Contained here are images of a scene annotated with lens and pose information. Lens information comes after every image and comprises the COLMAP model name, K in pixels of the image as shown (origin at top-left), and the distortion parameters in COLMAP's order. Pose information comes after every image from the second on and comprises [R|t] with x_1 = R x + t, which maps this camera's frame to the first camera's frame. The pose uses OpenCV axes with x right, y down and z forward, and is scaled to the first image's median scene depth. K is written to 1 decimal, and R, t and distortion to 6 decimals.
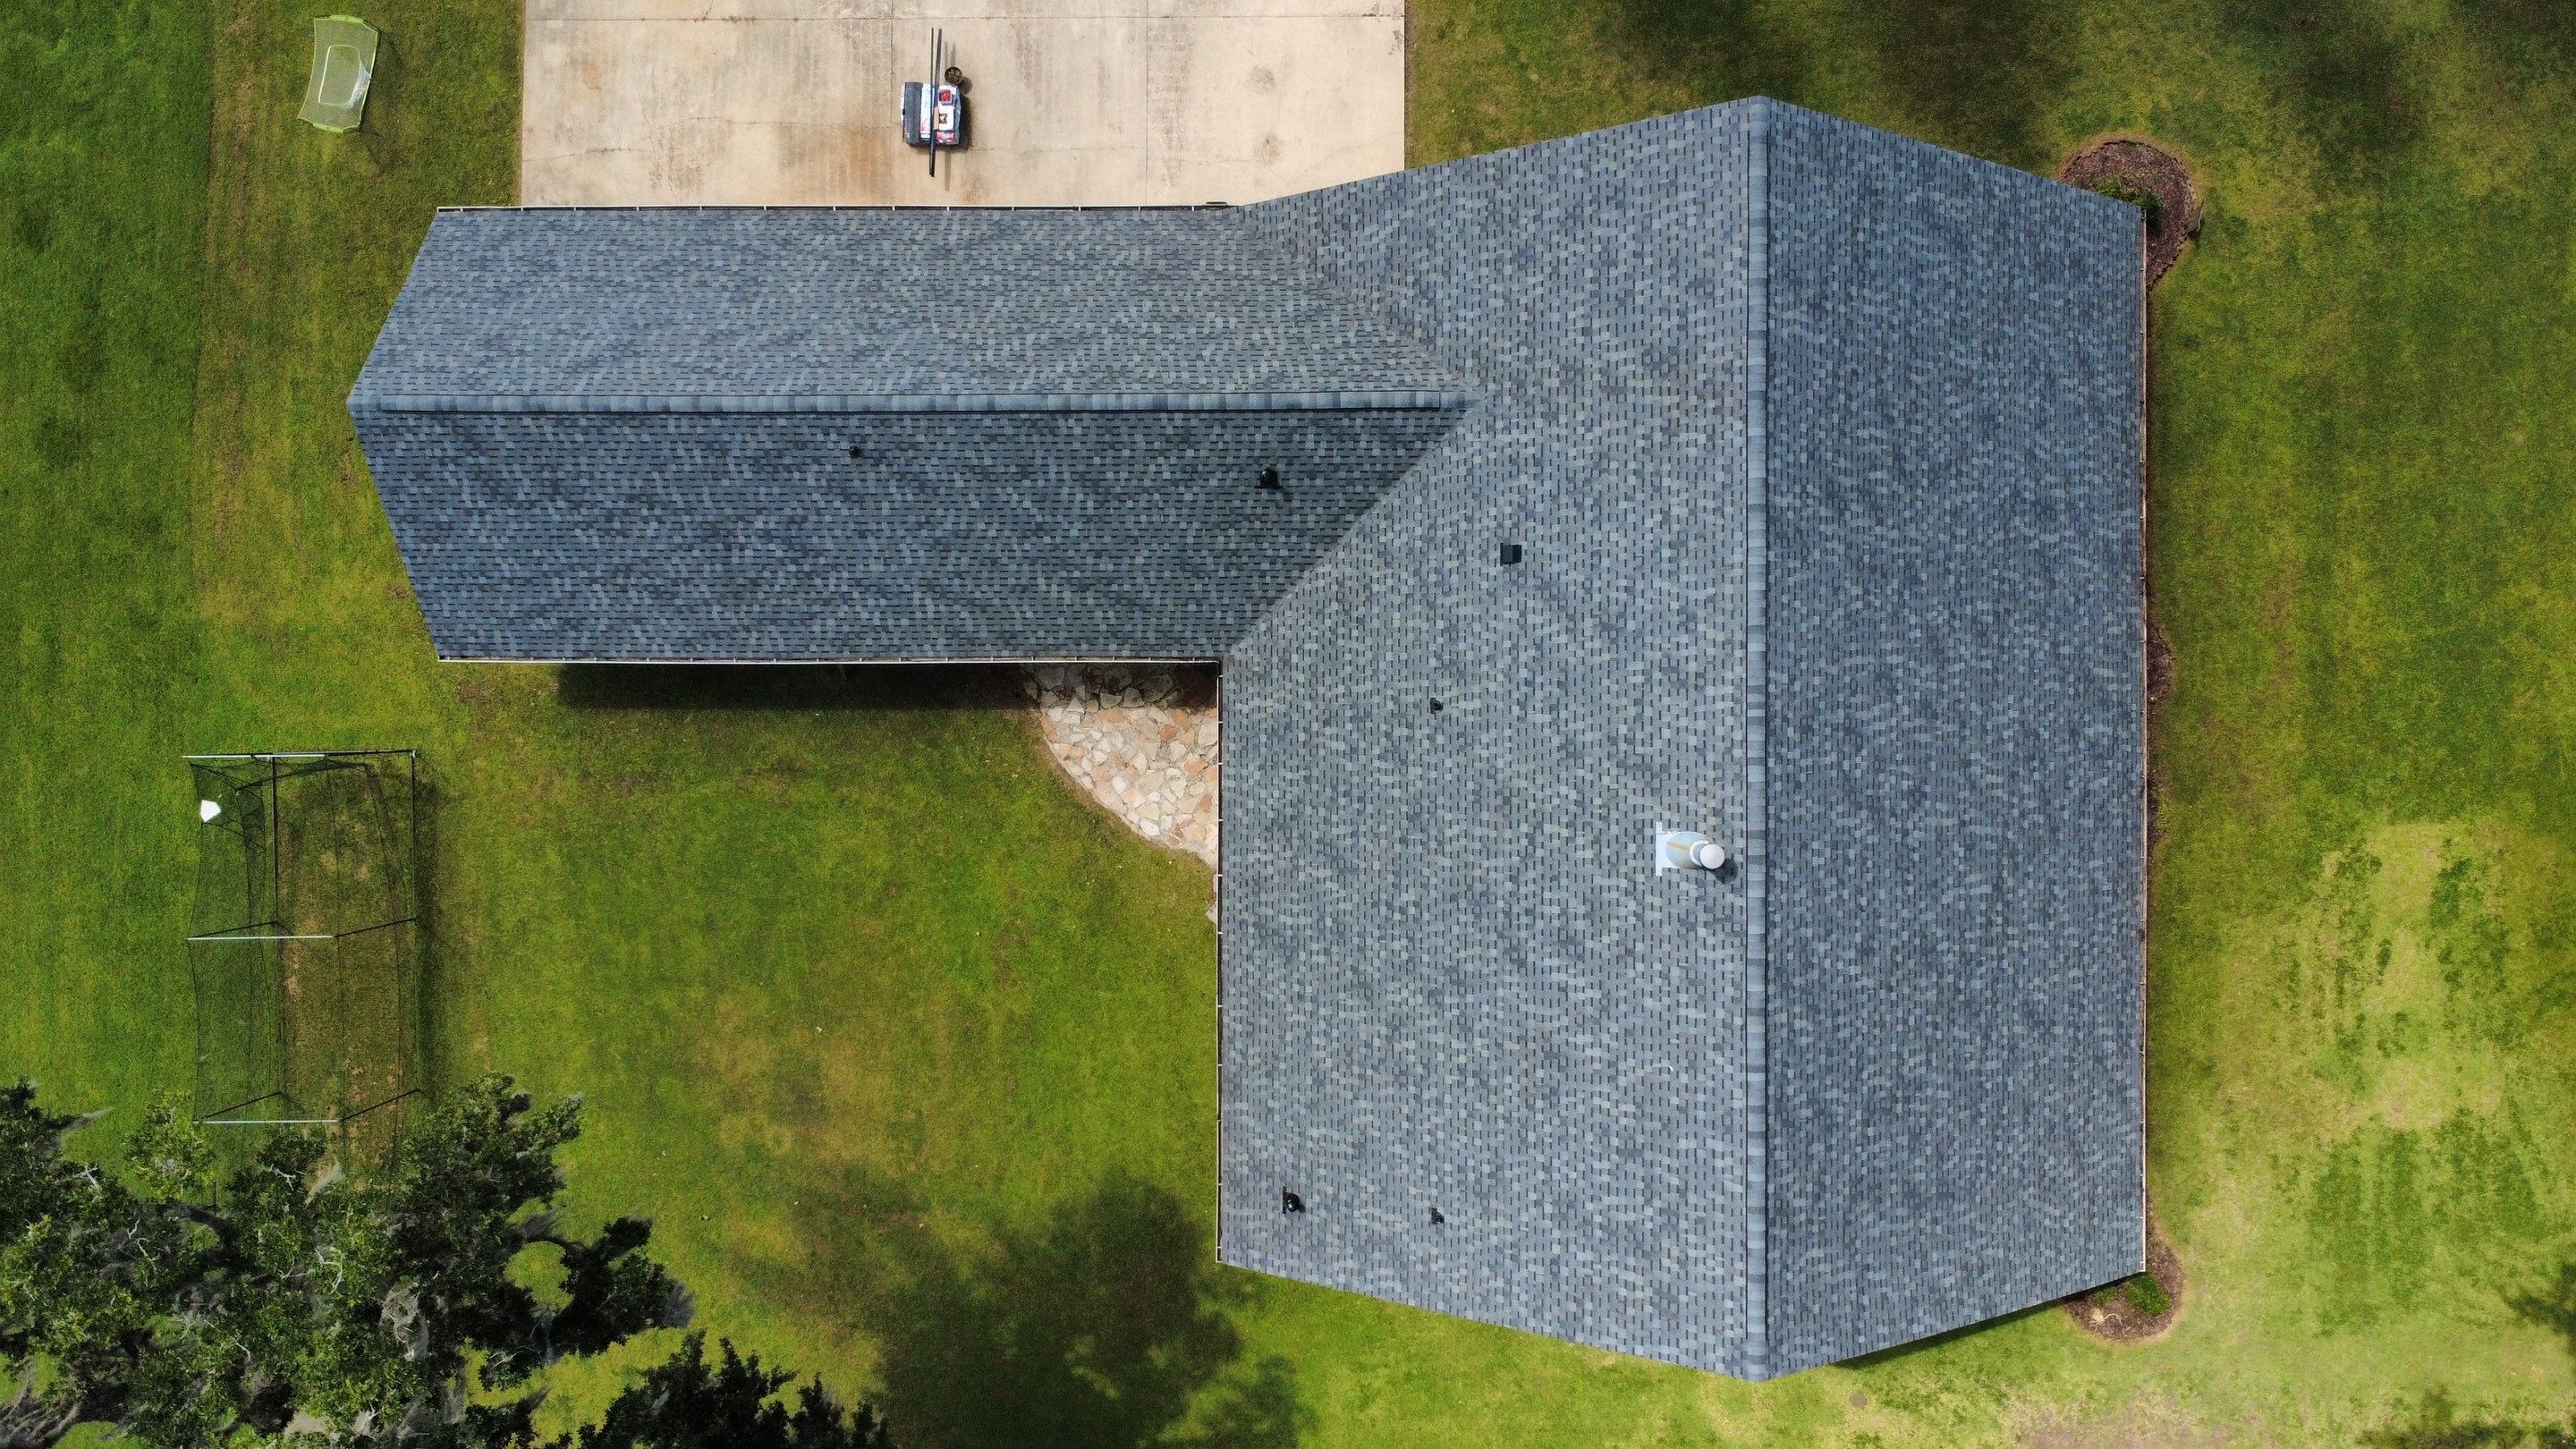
lens RADIAL K [[1938.2, 0, 1284.7], [0, 1938.2, 728.3], [0, 0, 1]] dist [-0.000709, -0.001974]
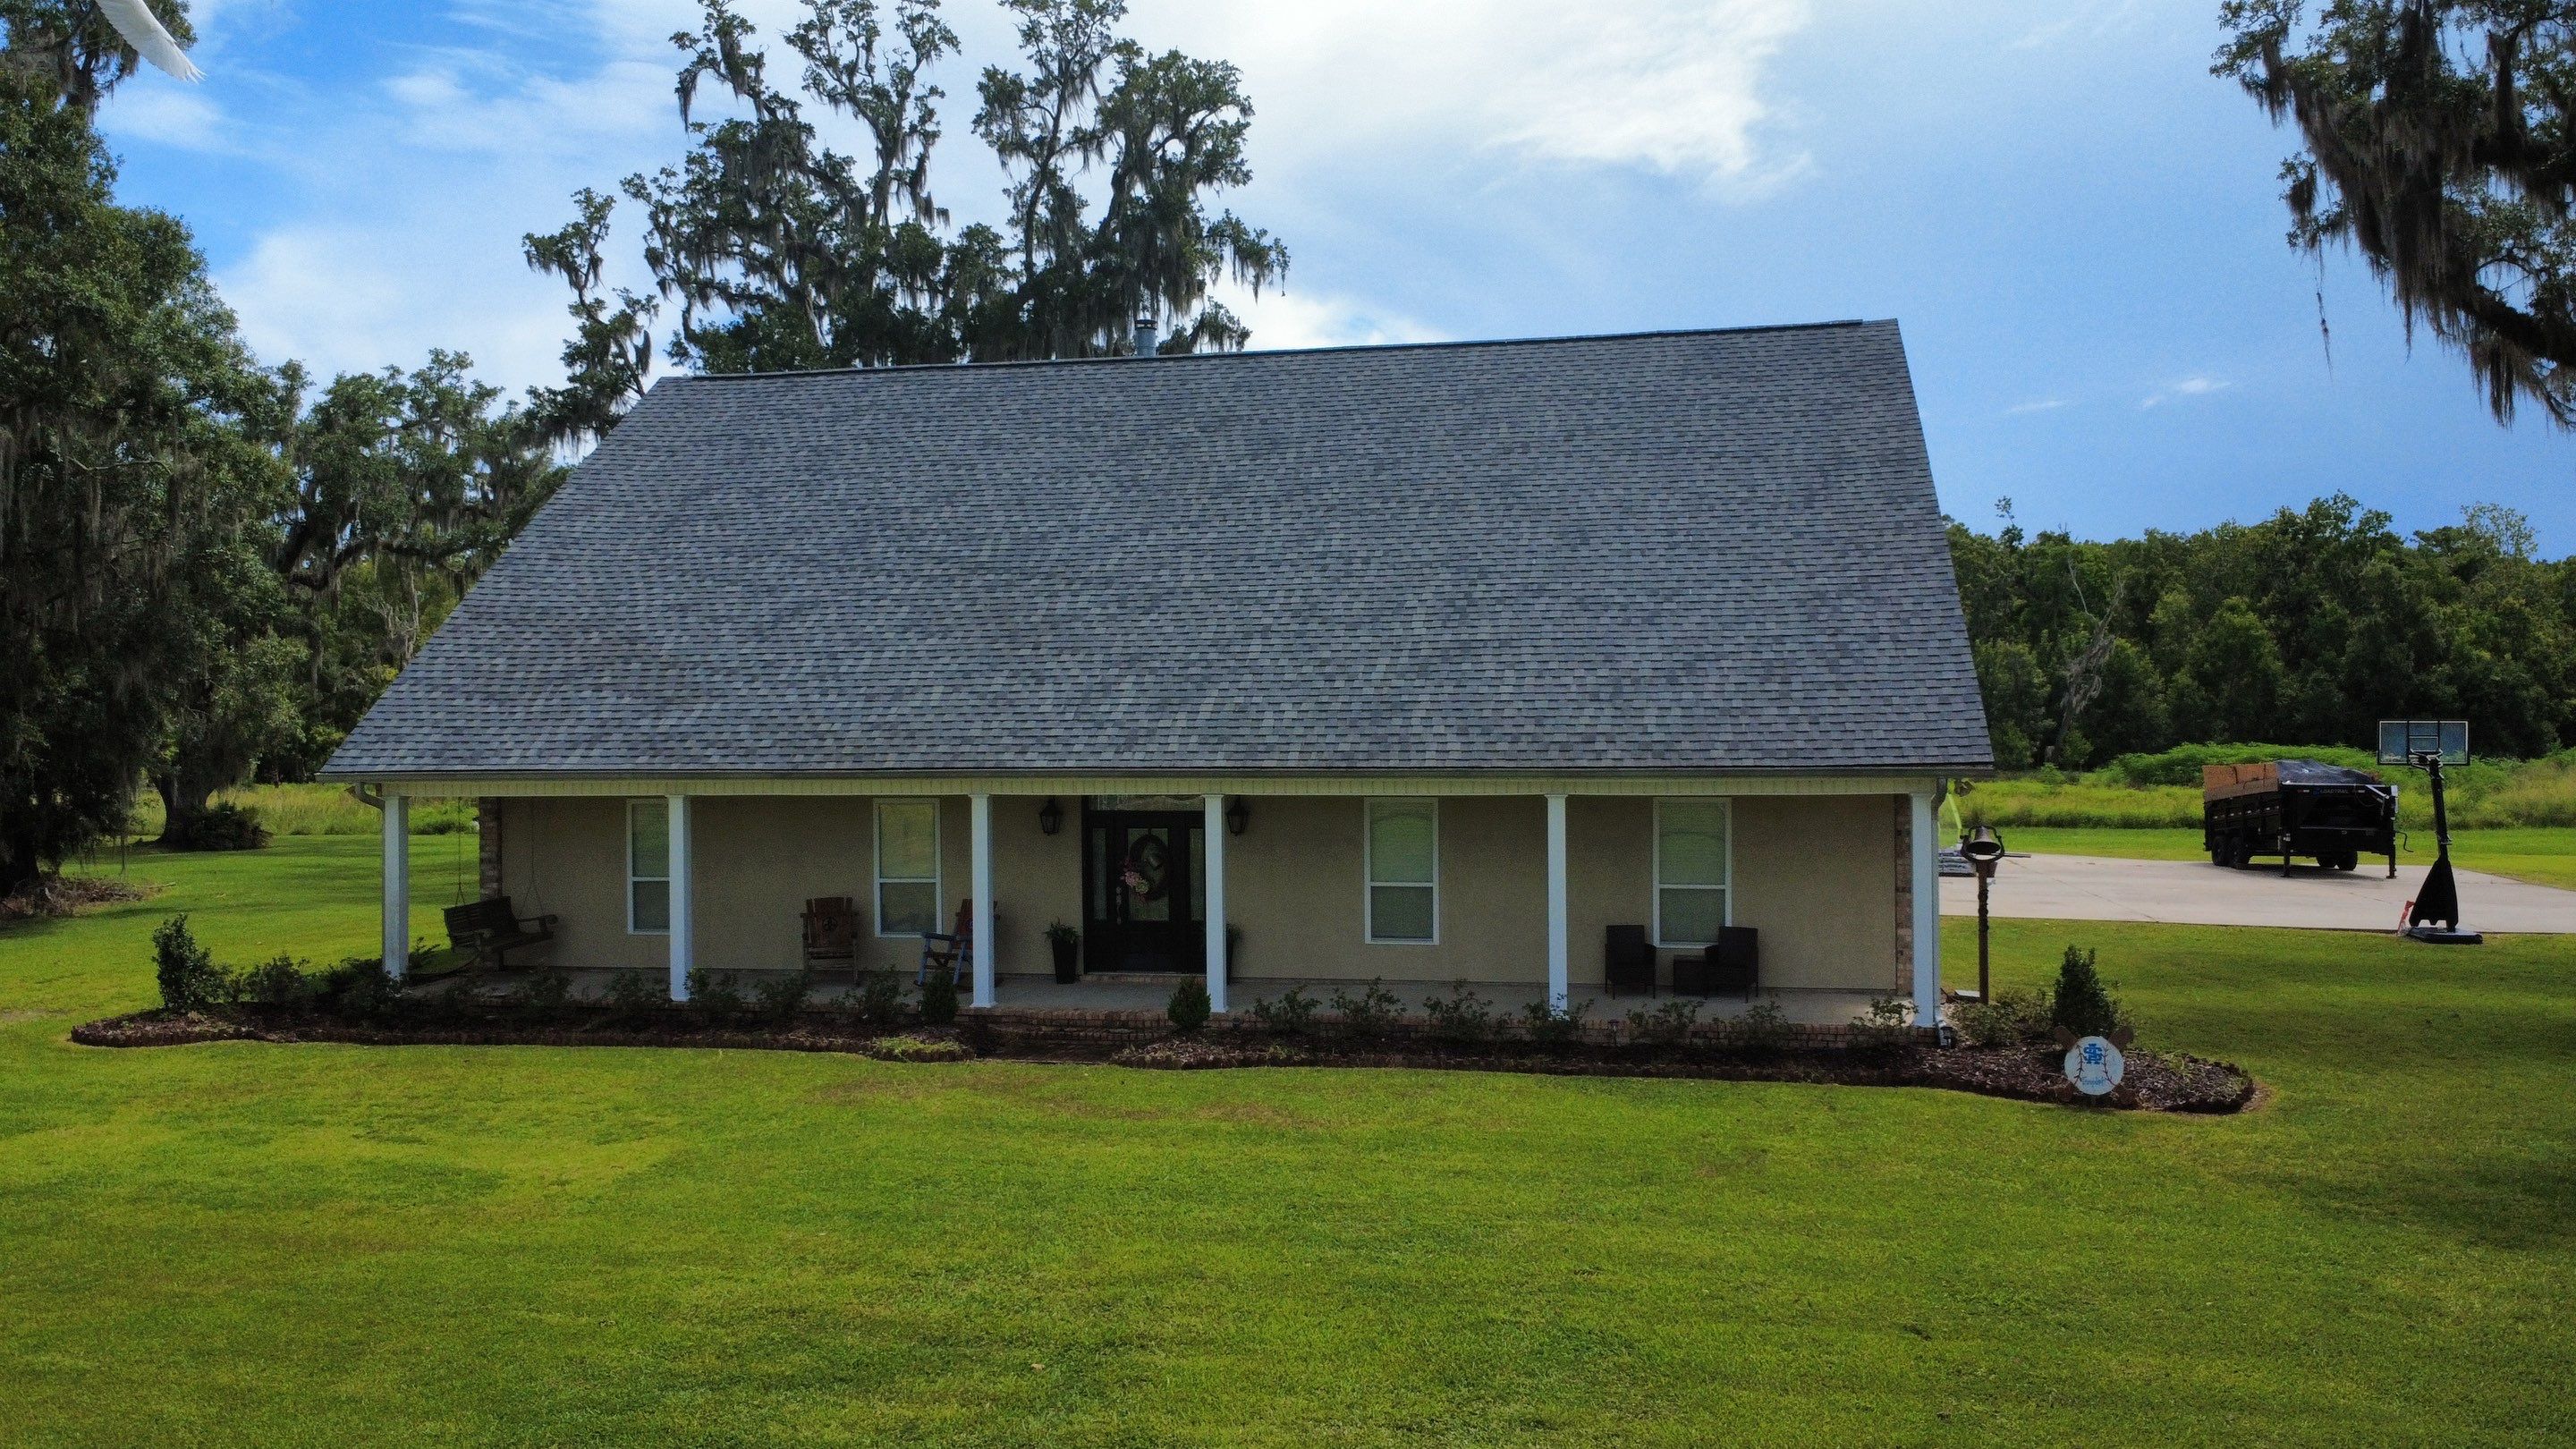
lens RADIAL K [[1938.2, 0, 1284.7], [0, 1938.2, 728.3], [0, 0, 1]] dist [-0.000709, -0.001974]
pose [[-0.185083, 0.030225, -0.982258, 1.141371], [-0.982690, 0.002475, 0.185241, -0.188332], [0.008030, 0.999540, 0.029243, 1.070803]]
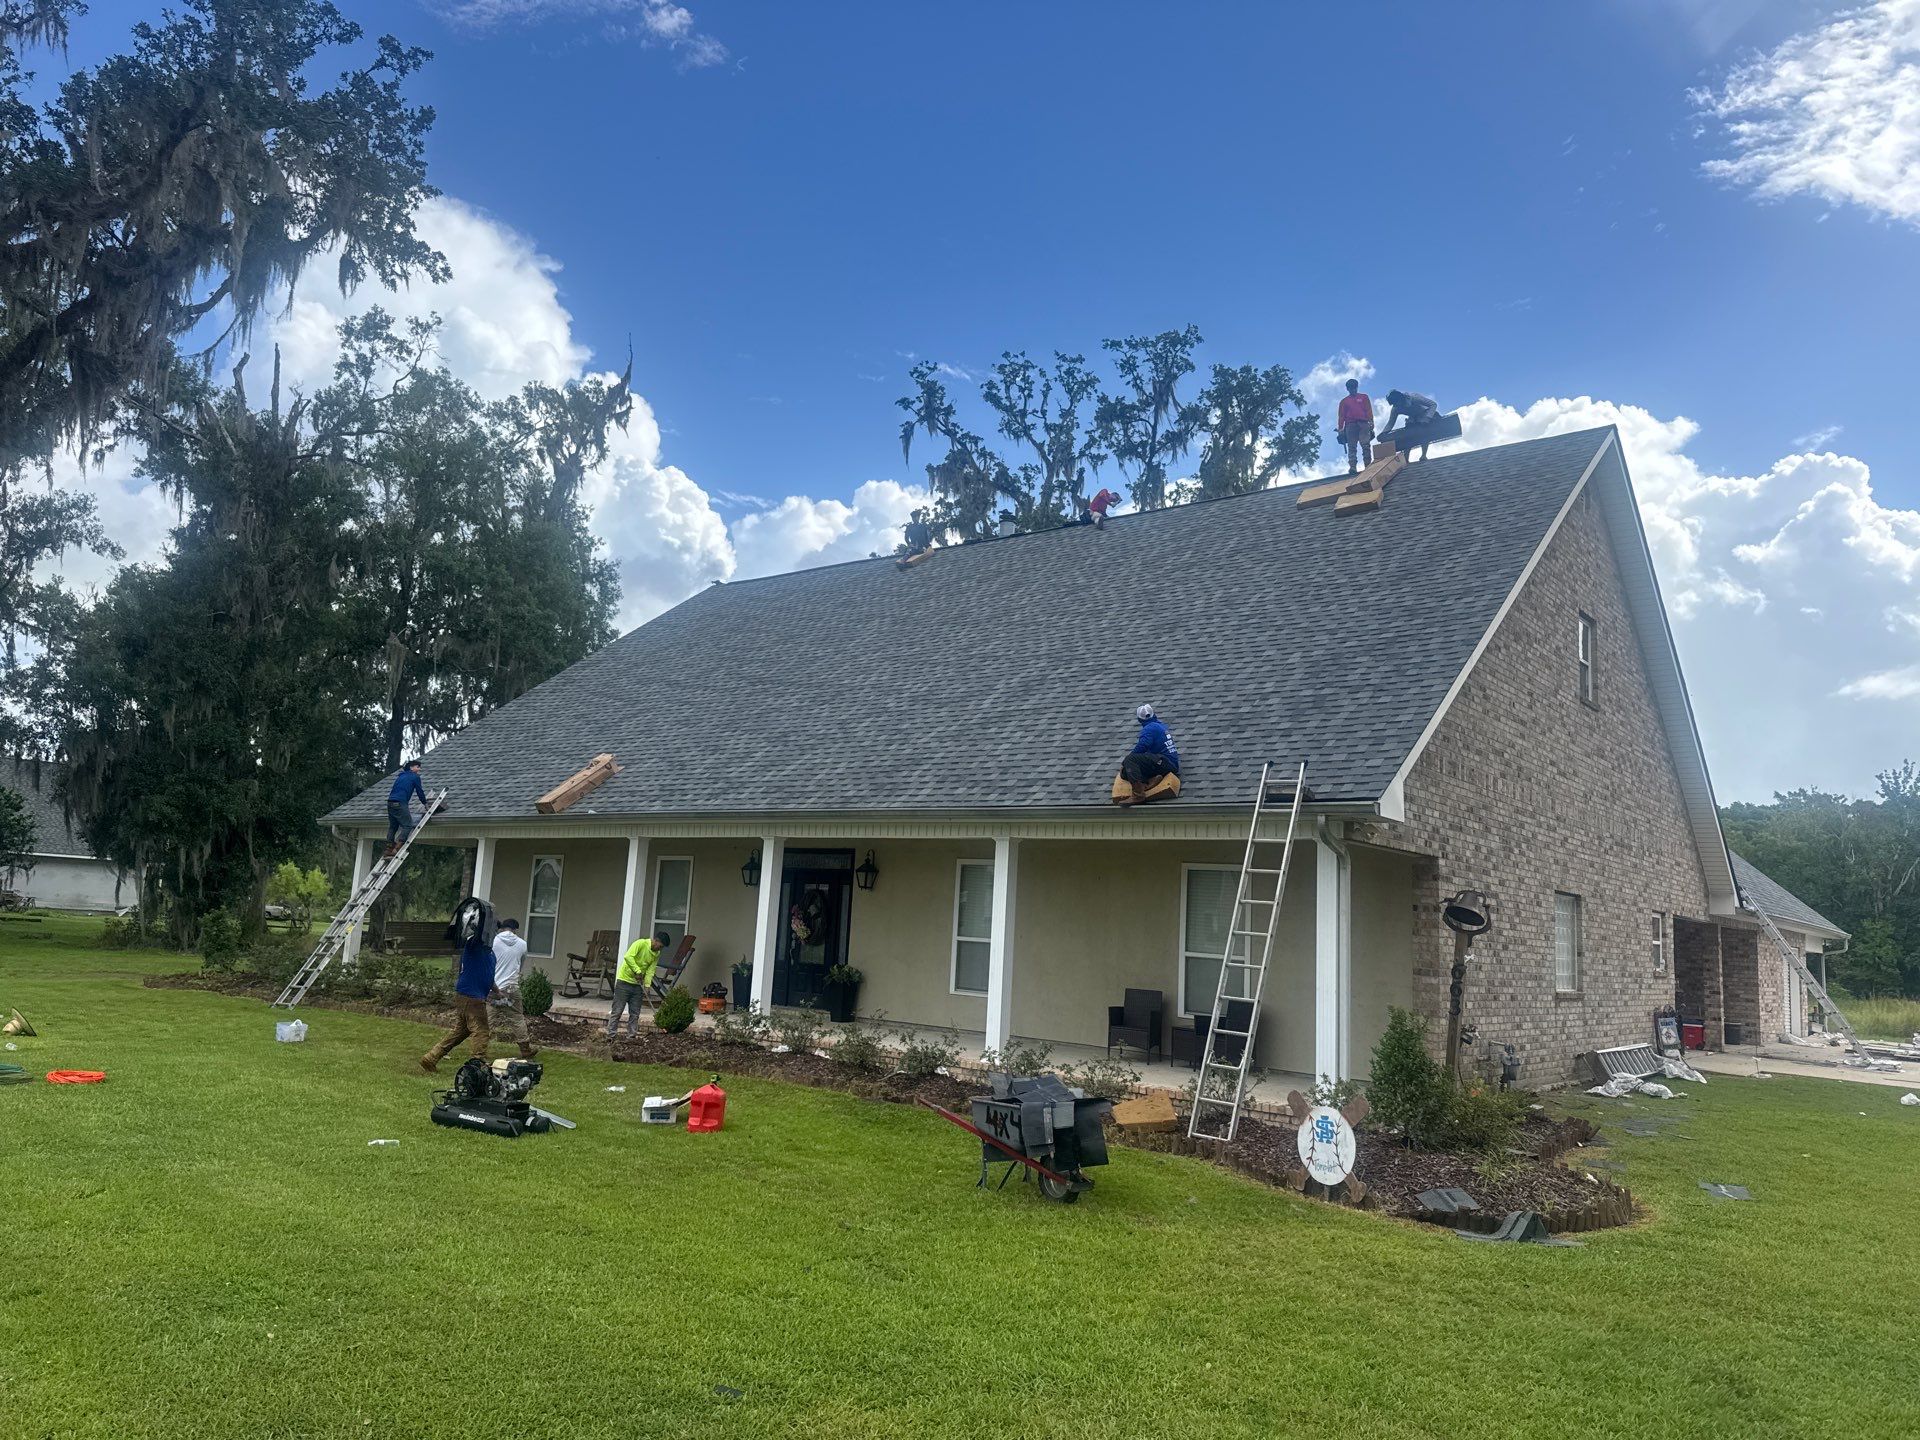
lens RADIAL K [[1330.7, 0, 955.4], [0, 1330.7, 718.6], [0, 0, 1]] dist [0.137888, -0.197006]
pose [[-0.621964, -0.123344, -0.773271, 0.856678], [-0.782053, 0.048114, 0.621352, -0.440478], [-0.039434, 0.991197, -0.126387, 1.131880]]
